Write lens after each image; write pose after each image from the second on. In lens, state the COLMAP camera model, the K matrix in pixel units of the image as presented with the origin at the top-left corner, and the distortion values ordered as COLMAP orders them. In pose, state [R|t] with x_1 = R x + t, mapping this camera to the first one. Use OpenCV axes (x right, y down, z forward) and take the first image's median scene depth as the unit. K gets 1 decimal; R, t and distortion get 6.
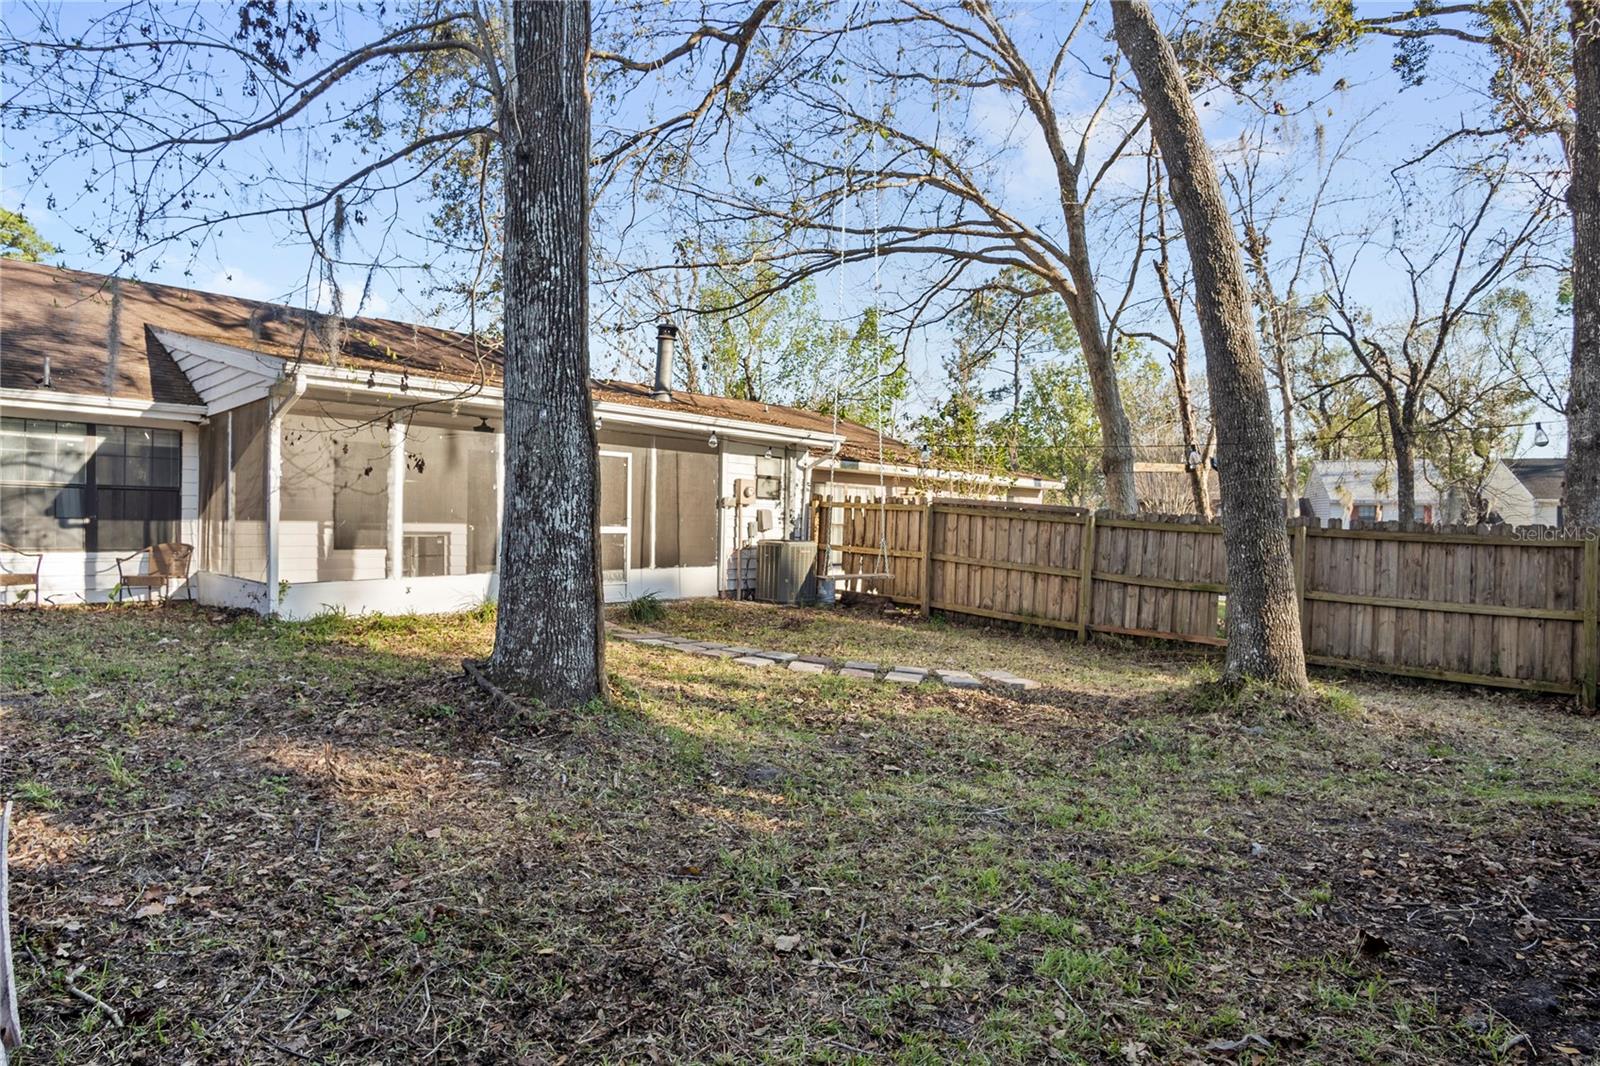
lens RADIAL K [[885.2, 0, 812.2], [0, 885.2, 532.7], [0, 0, 1]] dist [-0.001162, -0.000457]
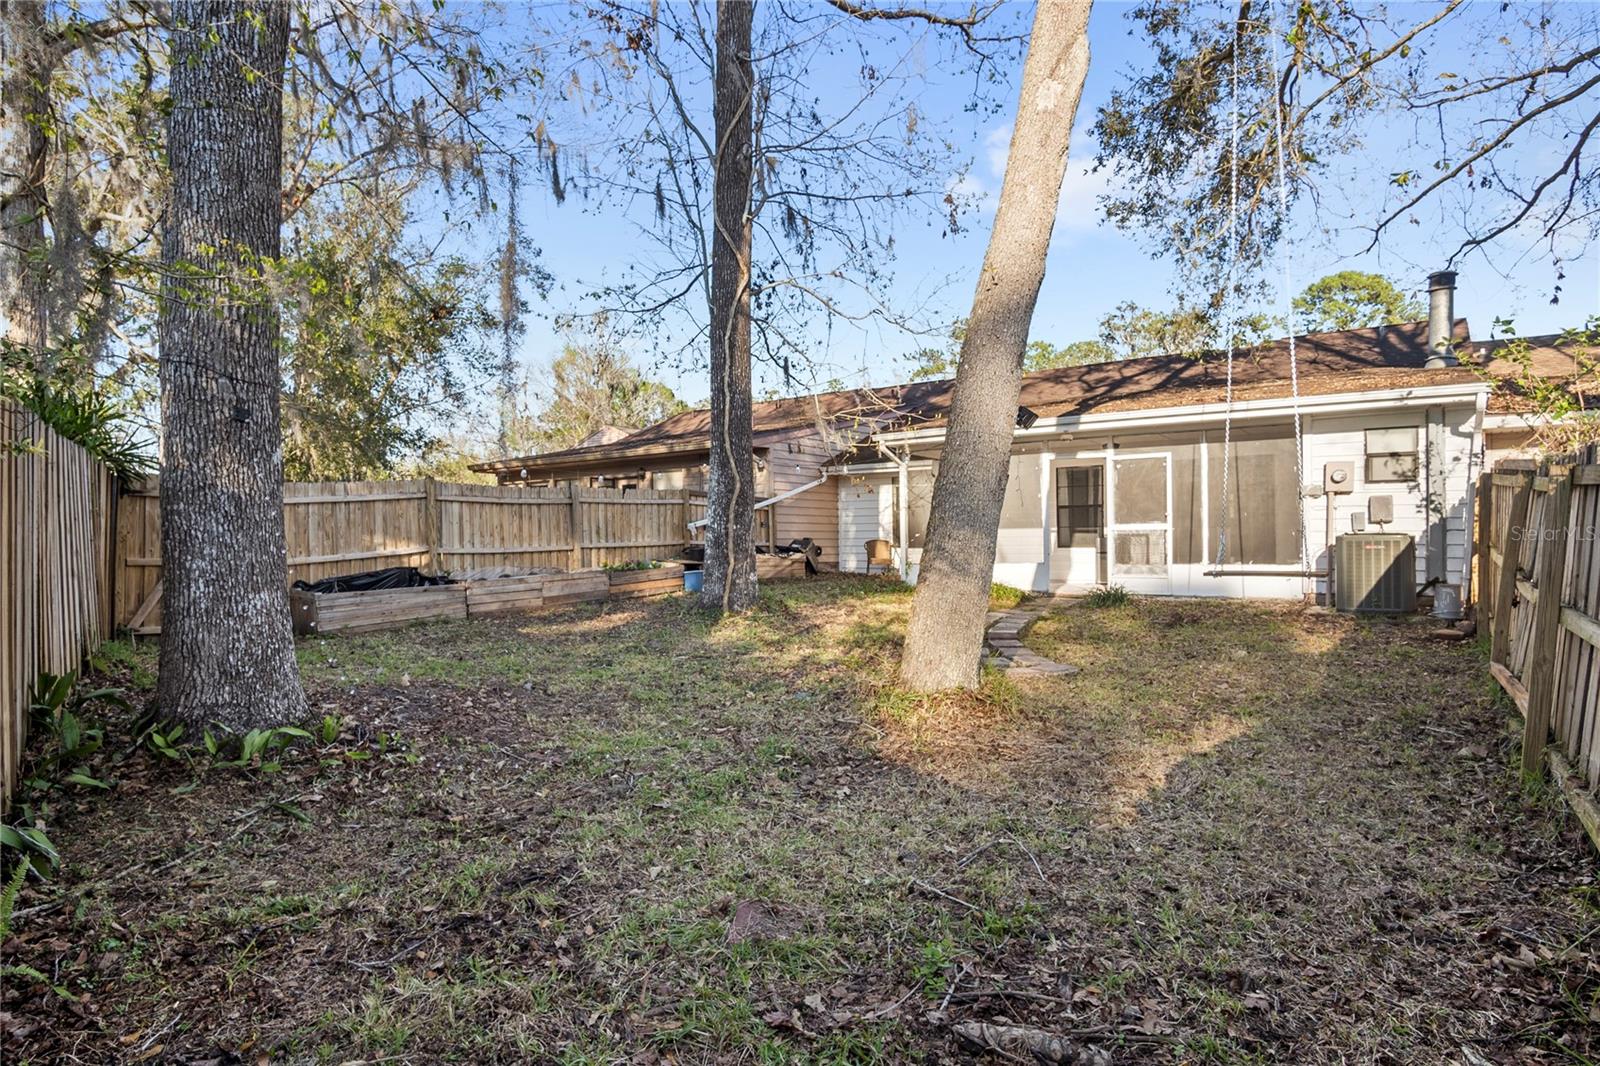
lens RADIAL K [[904.2, 0, 795.2], [0, 904.2, 549.9], [0, 0, 1]] dist [-0.004260, -0.001697]
pose [[0.102232, -0.009519, -0.994715, 0.726183], [0.000856, 0.999955, -0.009481, 0.030819], [0.994760, 0.000118, 0.102236, 0.410084]]
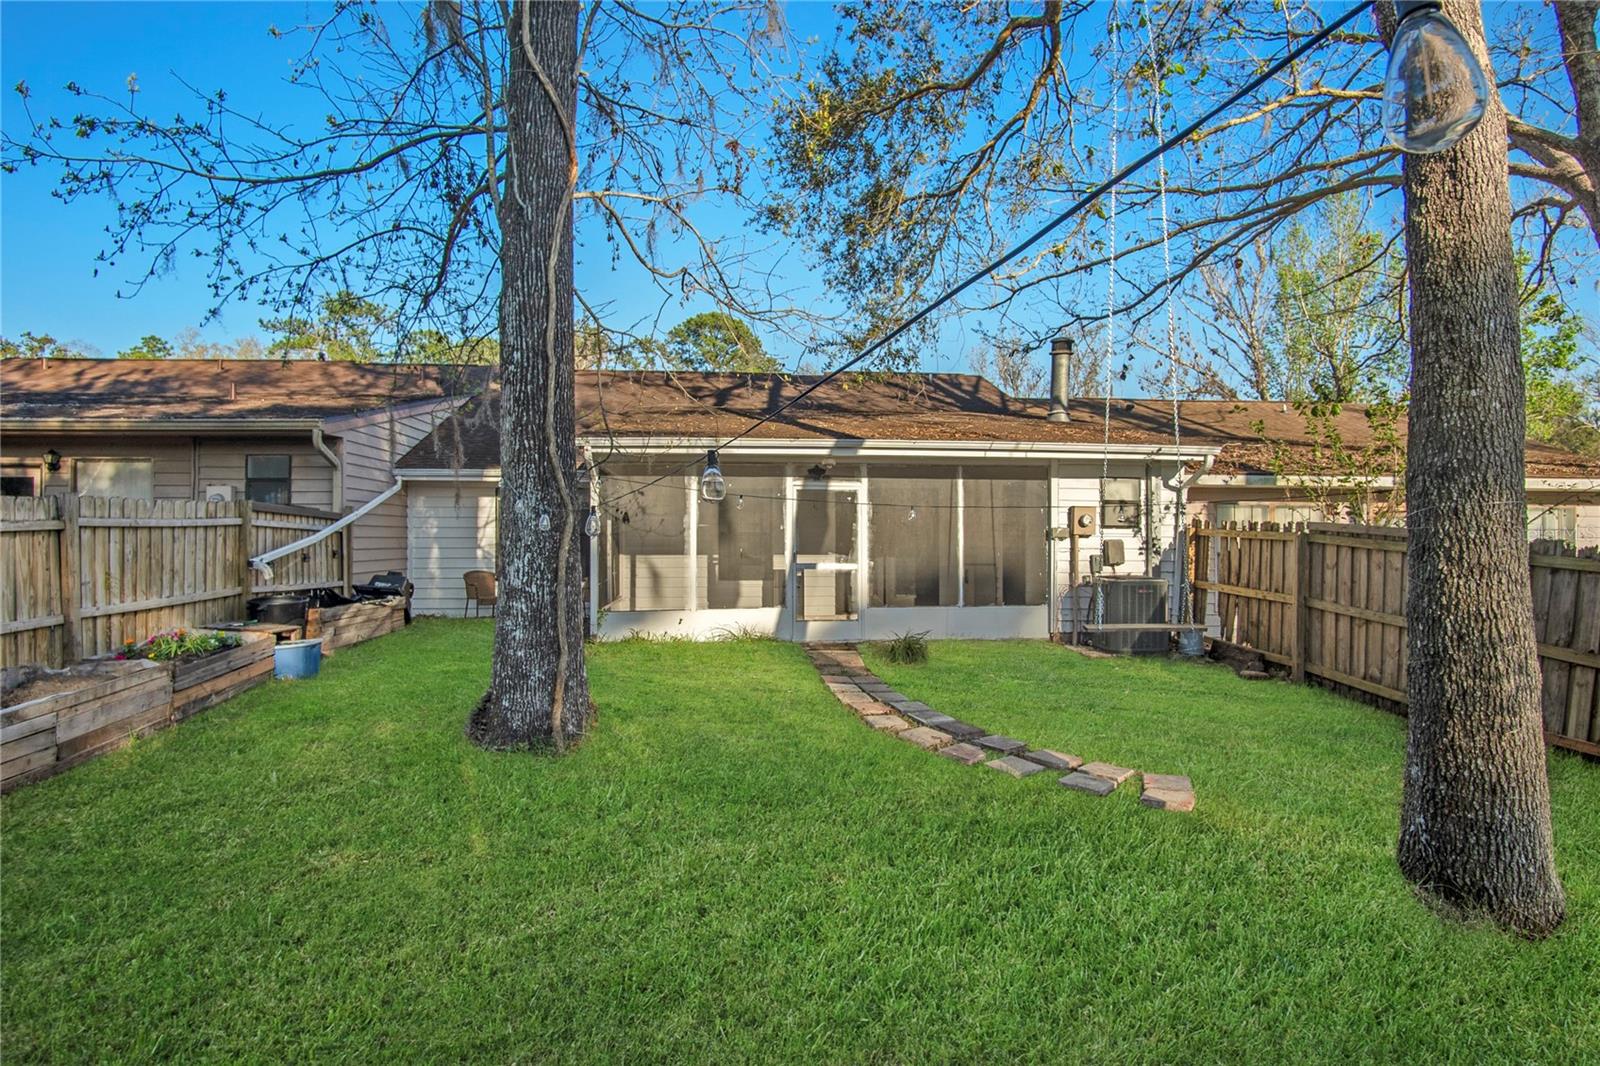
lens RADIAL K [[883.0, 0, 803.8], [0, 883.0, 524.9], [0, 0, 1]] dist [-0.009239, -0.001912]
pose [[0.743049, -0.025300, -0.668759, 0.305411], [0.006904, 0.999522, -0.030143, -0.017868], [0.669202, 0.017780, 0.742868, 0.173170]]
